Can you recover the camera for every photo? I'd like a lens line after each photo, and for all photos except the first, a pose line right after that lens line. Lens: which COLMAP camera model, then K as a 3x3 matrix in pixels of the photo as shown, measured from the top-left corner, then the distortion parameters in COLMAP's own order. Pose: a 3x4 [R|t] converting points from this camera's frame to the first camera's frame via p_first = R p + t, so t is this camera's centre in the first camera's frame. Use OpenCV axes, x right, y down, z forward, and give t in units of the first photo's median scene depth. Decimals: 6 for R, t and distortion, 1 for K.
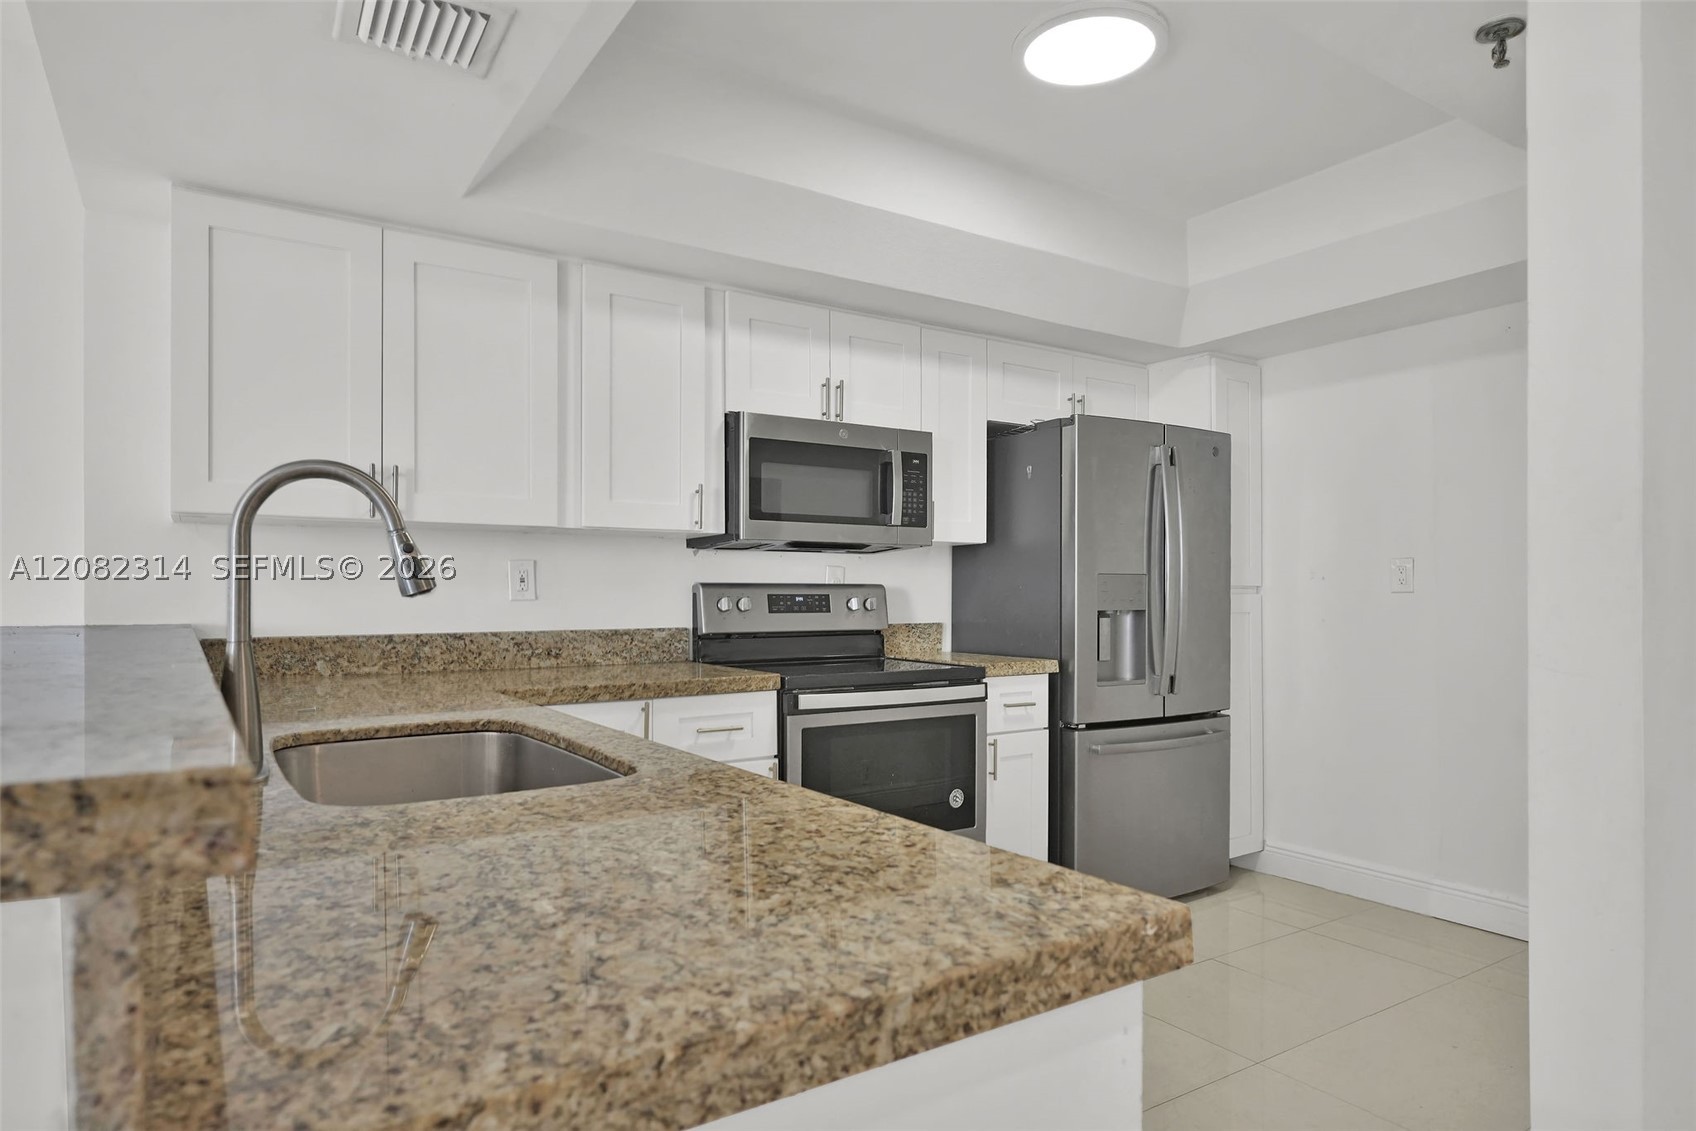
lens RADIAL K [[977.7, 0, 862.1], [0, 977.7, 594.0], [0, 0, 1]] dist [0.000121, 0.001190]
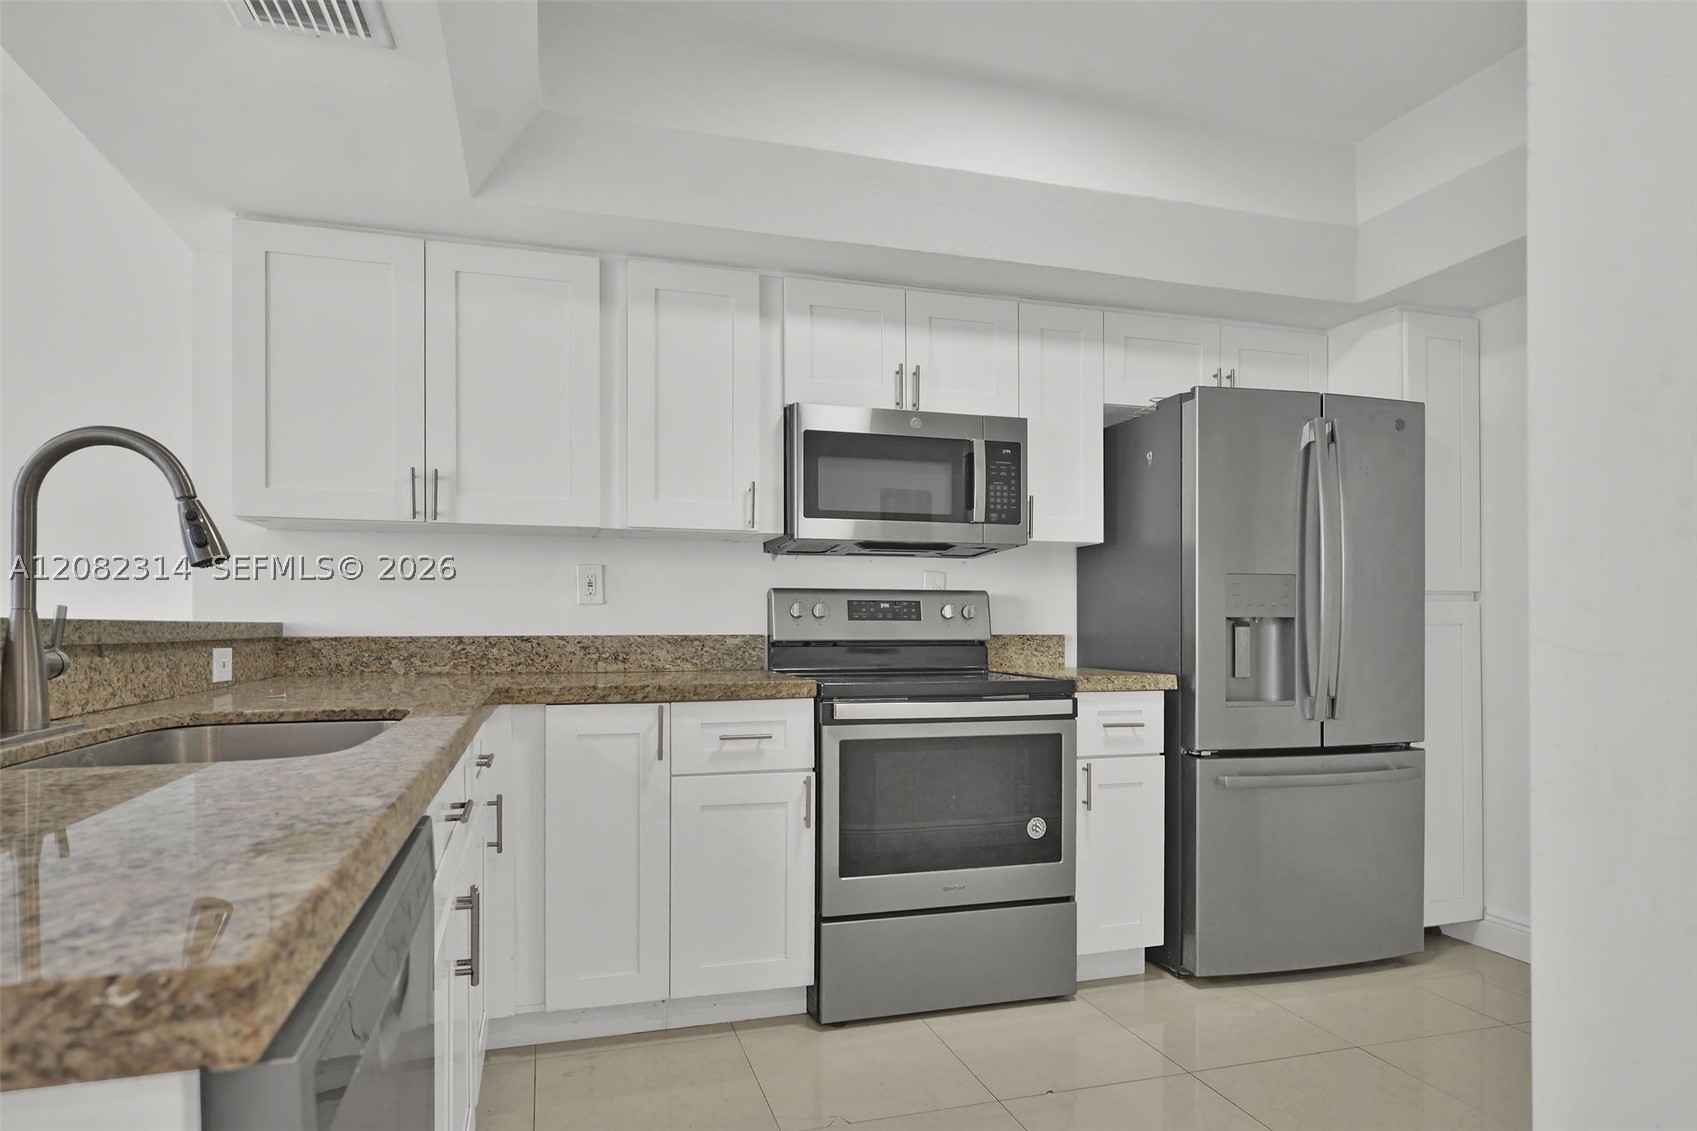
lens RADIAL K [[978.3, 0, 865.3], [0, 978.3, 621.3], [0, 0, 1]] dist [0.000121, 0.001190]
pose [[0.959835, 0.002227, -0.280556, 0.191407], [-0.001563, 0.999995, 0.002590, 0.019401], [0.280560, -0.002047, 0.959834, 0.106569]]
